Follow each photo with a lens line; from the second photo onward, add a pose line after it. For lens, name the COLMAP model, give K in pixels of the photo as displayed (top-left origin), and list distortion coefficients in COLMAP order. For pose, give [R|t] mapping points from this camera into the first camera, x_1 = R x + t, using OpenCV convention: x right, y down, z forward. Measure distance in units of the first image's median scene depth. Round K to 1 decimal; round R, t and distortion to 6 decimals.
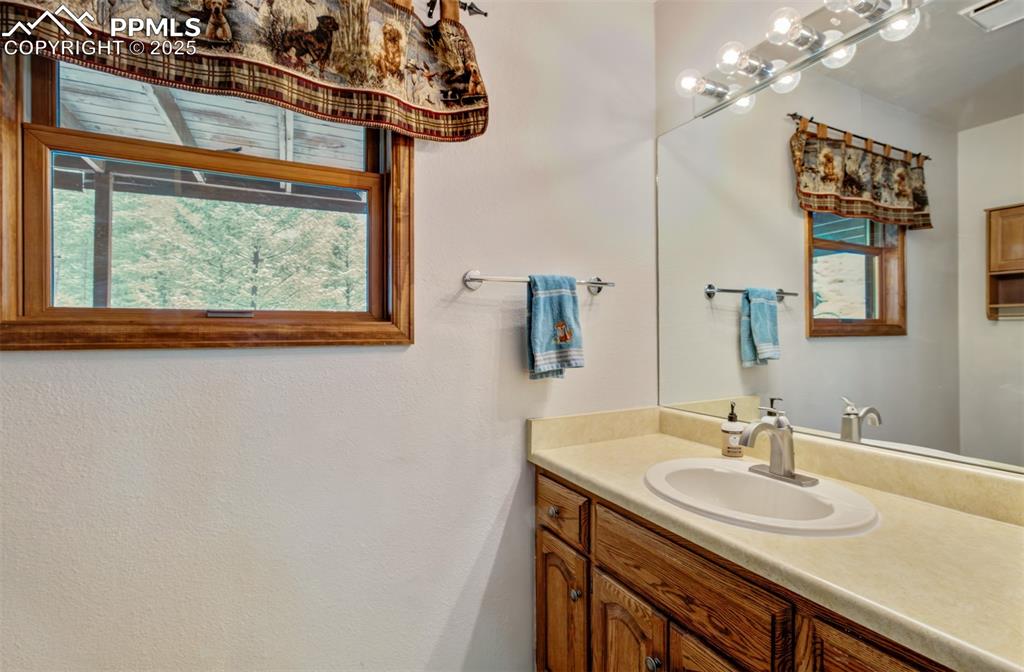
lens RADIAL K [[492.7, 0, 538.0], [0, 492.7, 332.5], [0, 0, 1]] dist [-0.022264, 0.019879]
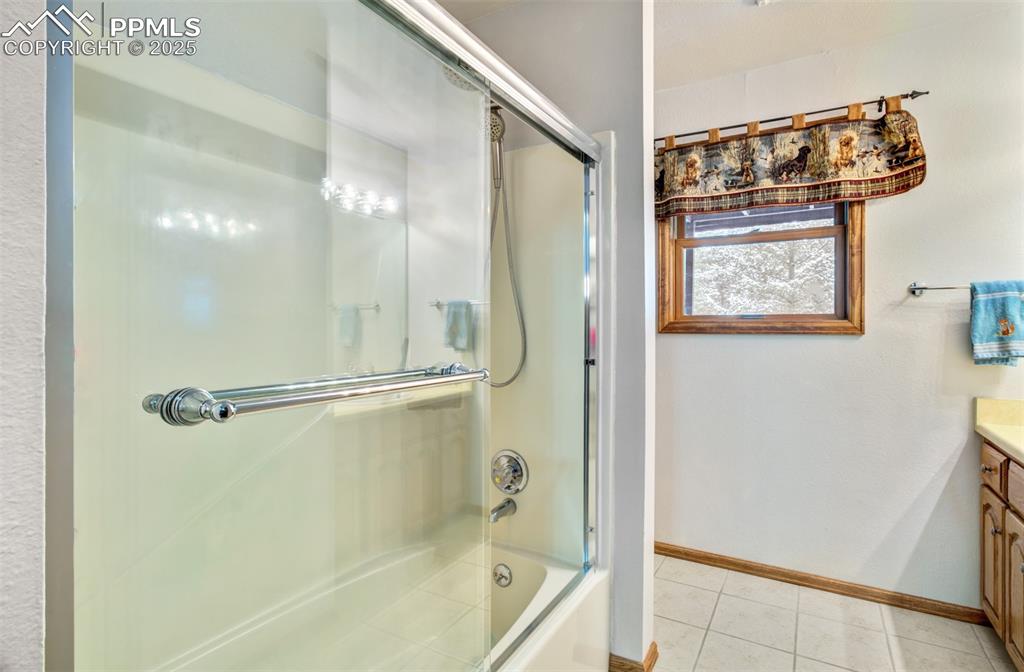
lens RADIAL K [[492.7, 0, 538.0], [0, 492.7, 332.5], [0, 0, 1]] dist [-0.022264, 0.019879]
pose [[0.531808, 0.013019, -0.846765, 0.495152], [-0.002186, 0.999900, 0.014001, -0.001978], [0.846862, -0.005595, 0.531783, -0.661881]]
